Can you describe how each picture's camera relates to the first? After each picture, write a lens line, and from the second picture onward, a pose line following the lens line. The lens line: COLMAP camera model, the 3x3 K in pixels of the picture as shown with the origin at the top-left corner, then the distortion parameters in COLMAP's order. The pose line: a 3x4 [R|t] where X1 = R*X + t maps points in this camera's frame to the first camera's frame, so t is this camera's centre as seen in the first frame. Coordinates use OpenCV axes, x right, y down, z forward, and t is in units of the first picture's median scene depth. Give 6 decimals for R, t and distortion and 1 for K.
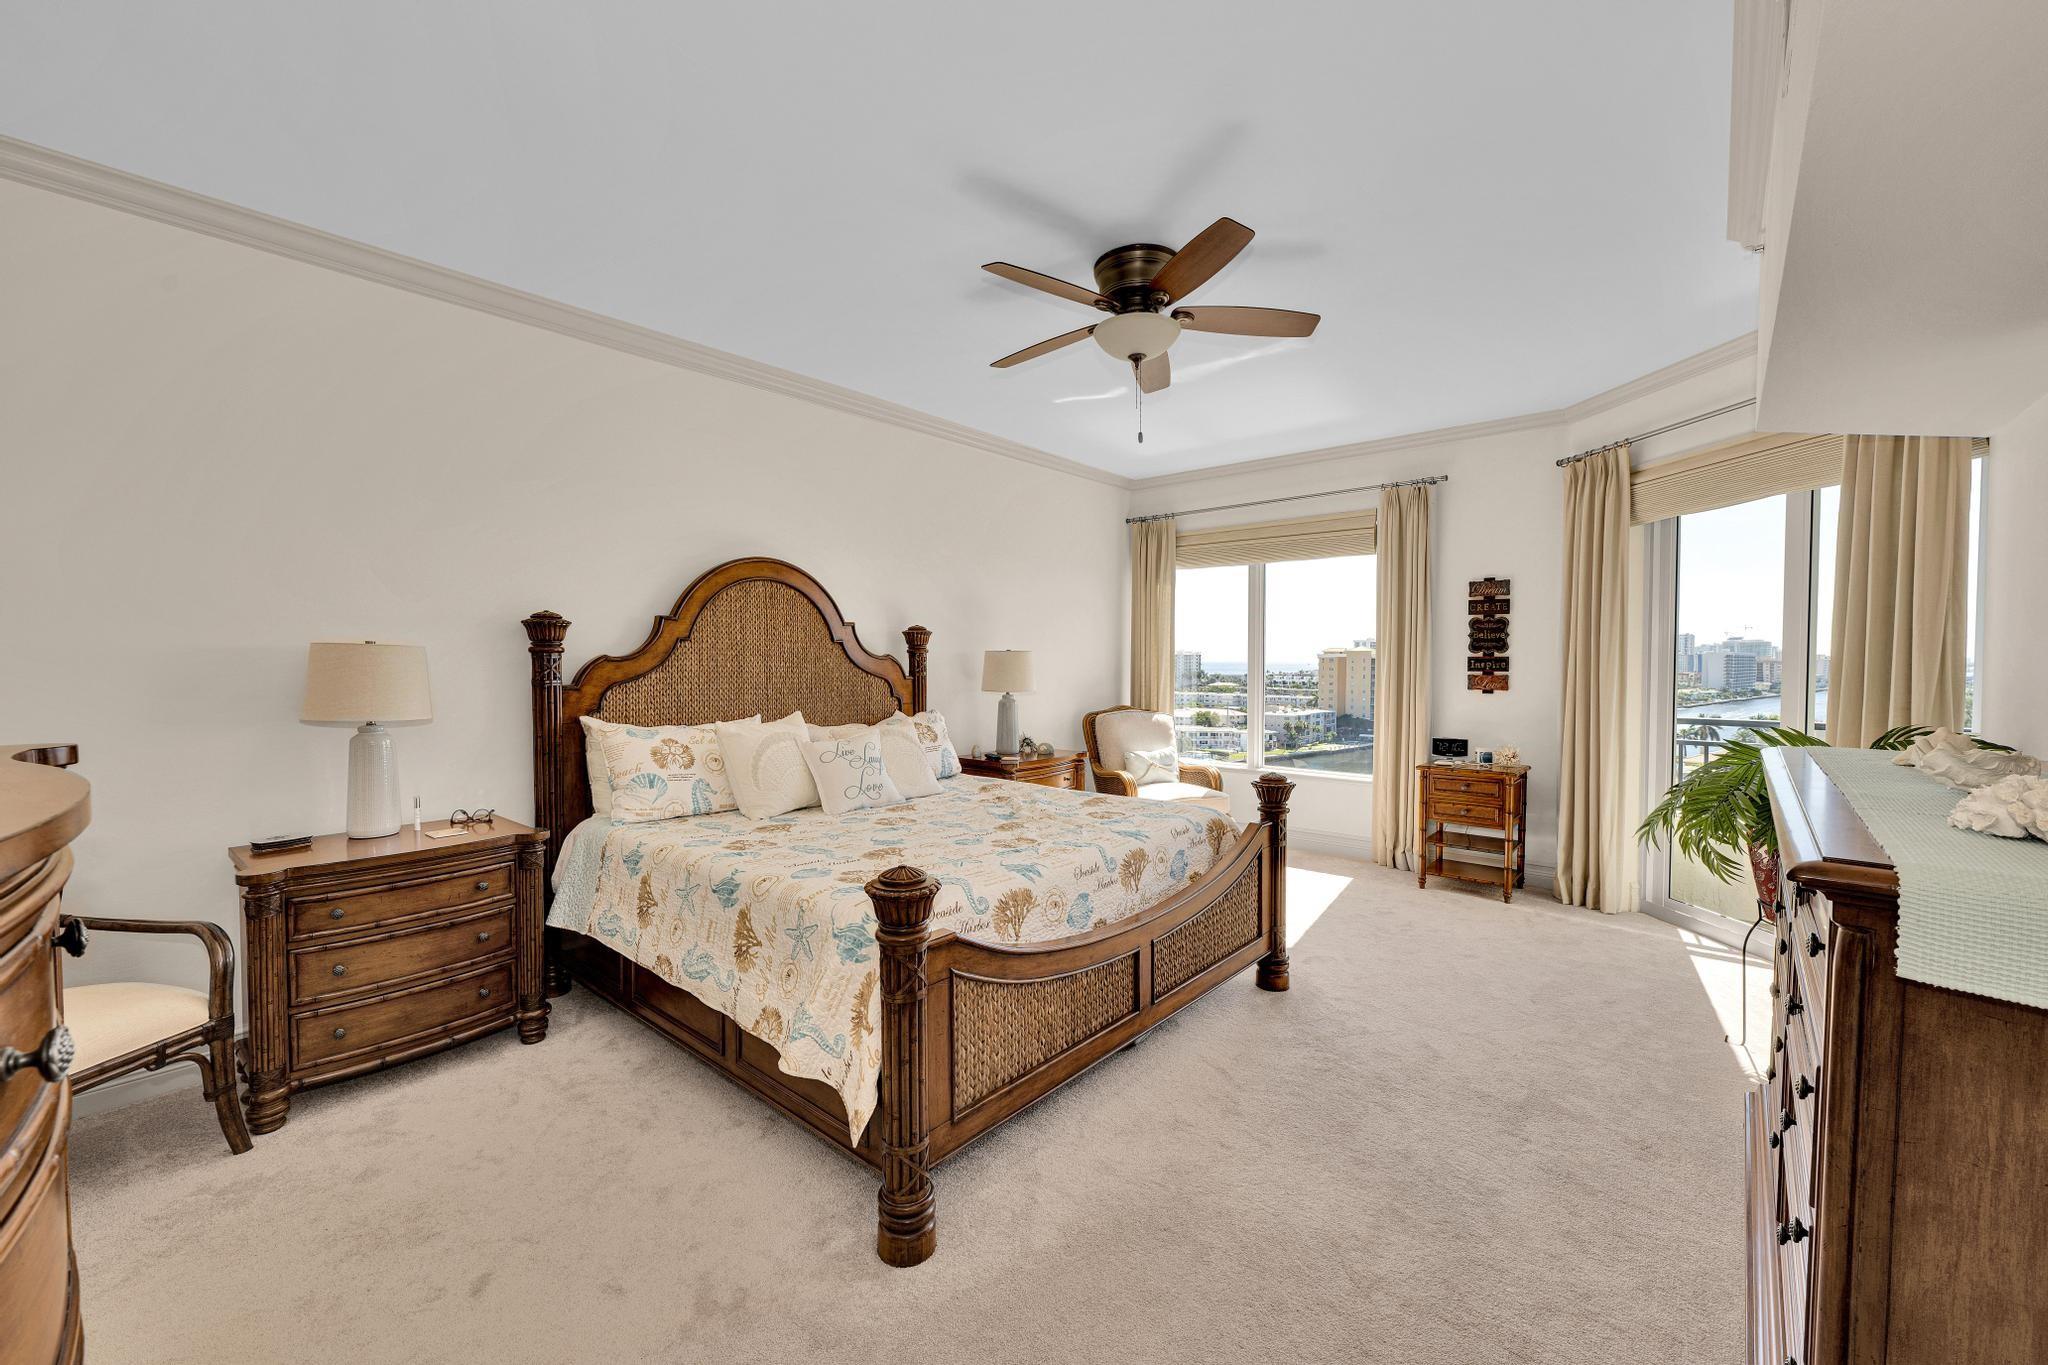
lens RADIAL K [[805.5, 0, 1024.0], [0, 805.5, 682.5], [0, 0, 1]] dist [0.000639, 0.000048]
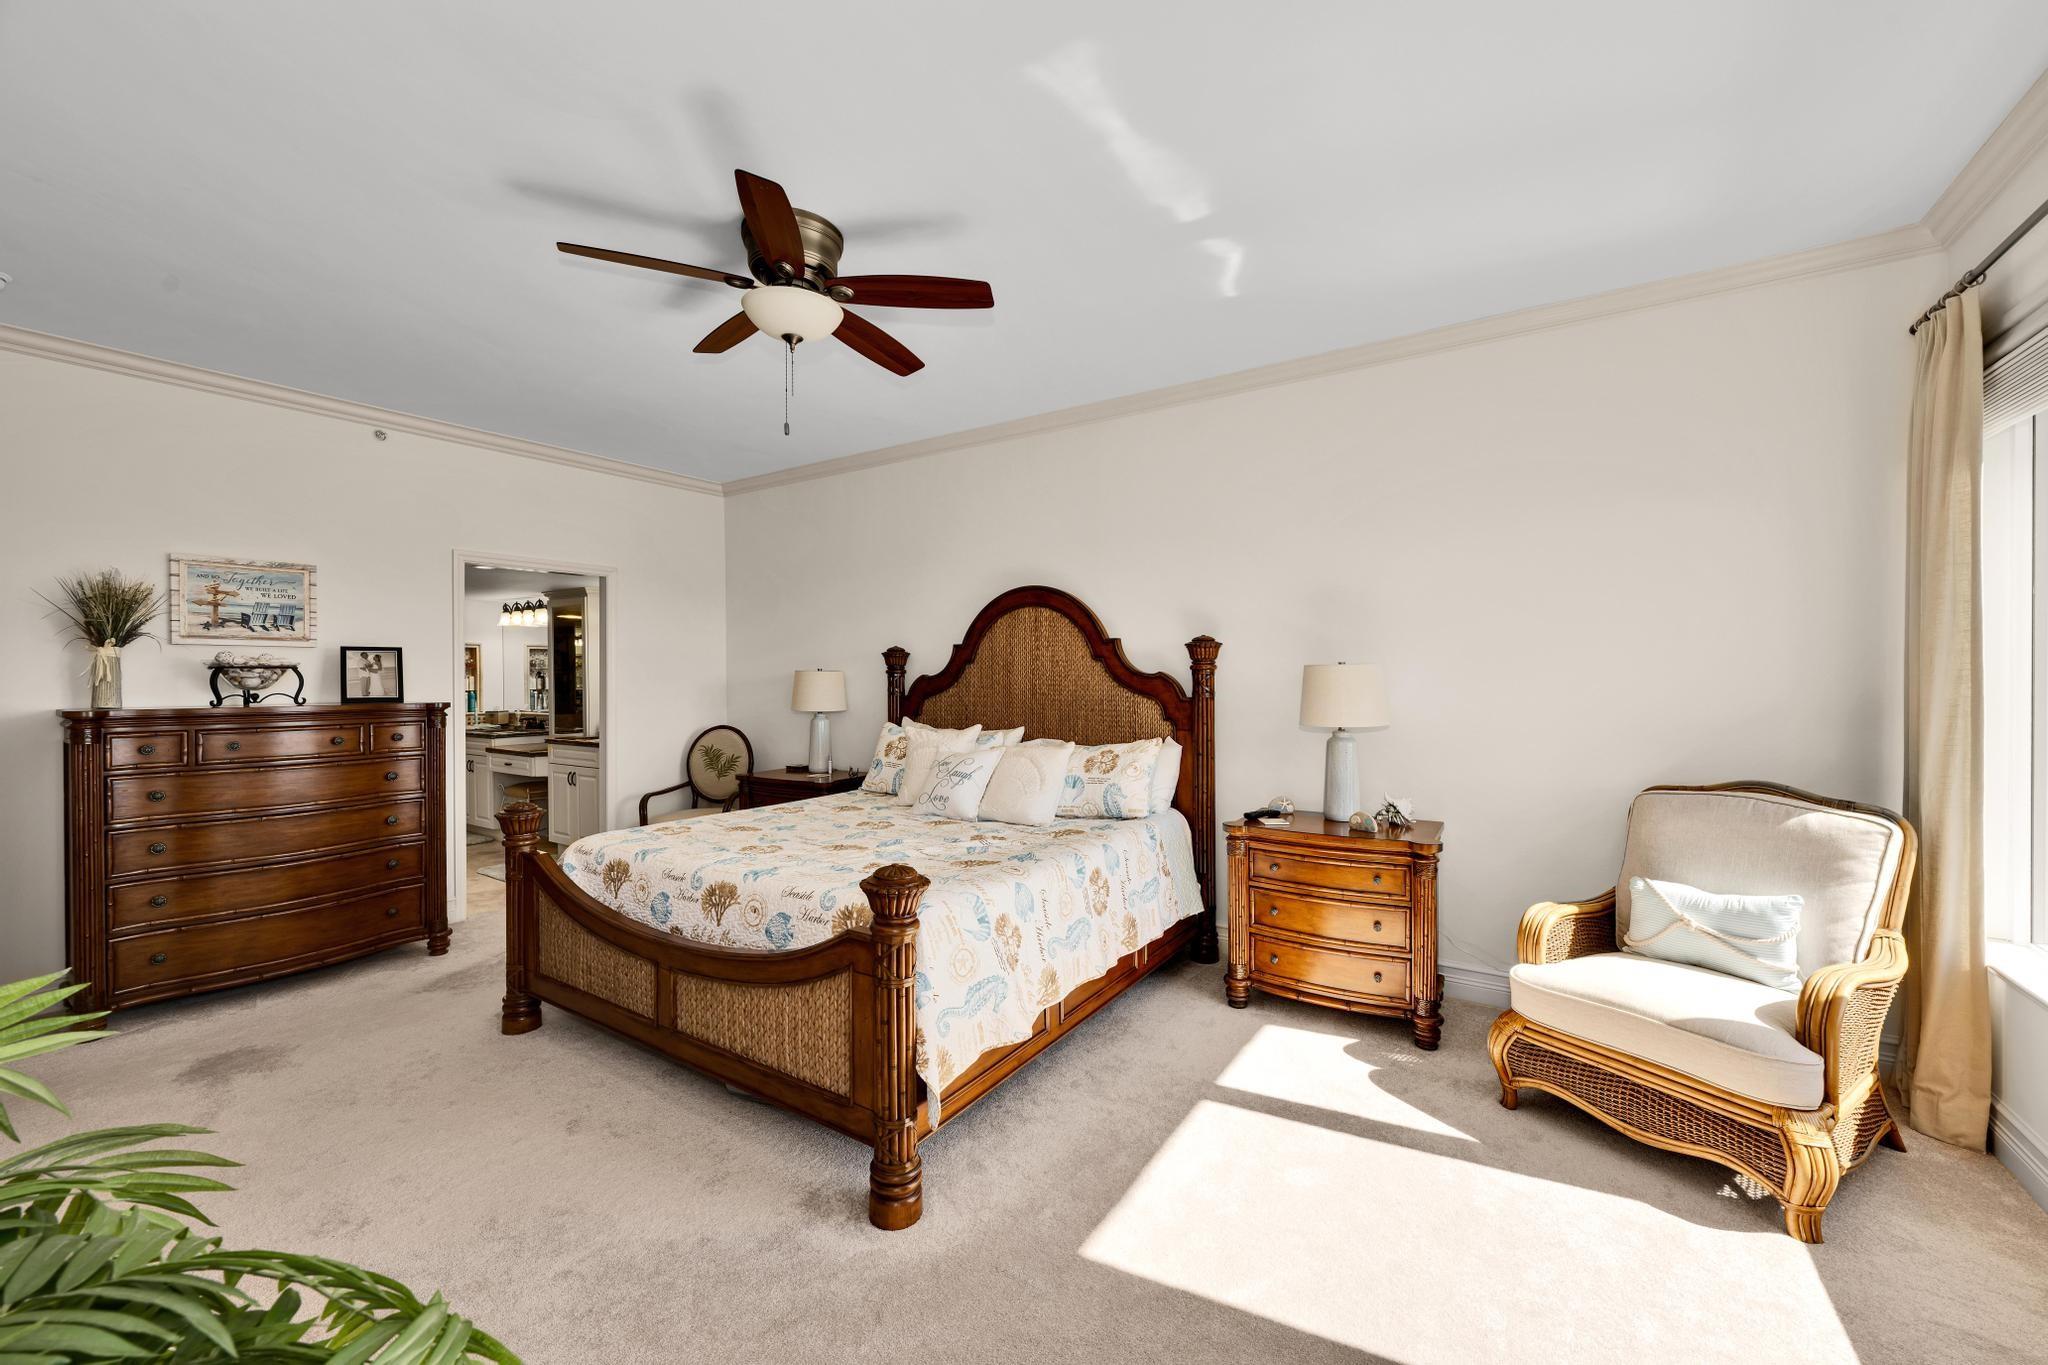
lens RADIAL K [[805.5, 0, 1024.0], [0, 805.5, 682.5], [0, 0, 1]] dist [0.000639, 0.000048]
pose [[0.137948, 0.009083, -0.990398, 0.866596], [-0.023475, 0.999707, 0.005899, -0.031309], [0.990161, 0.022436, 0.138121, 0.934655]]
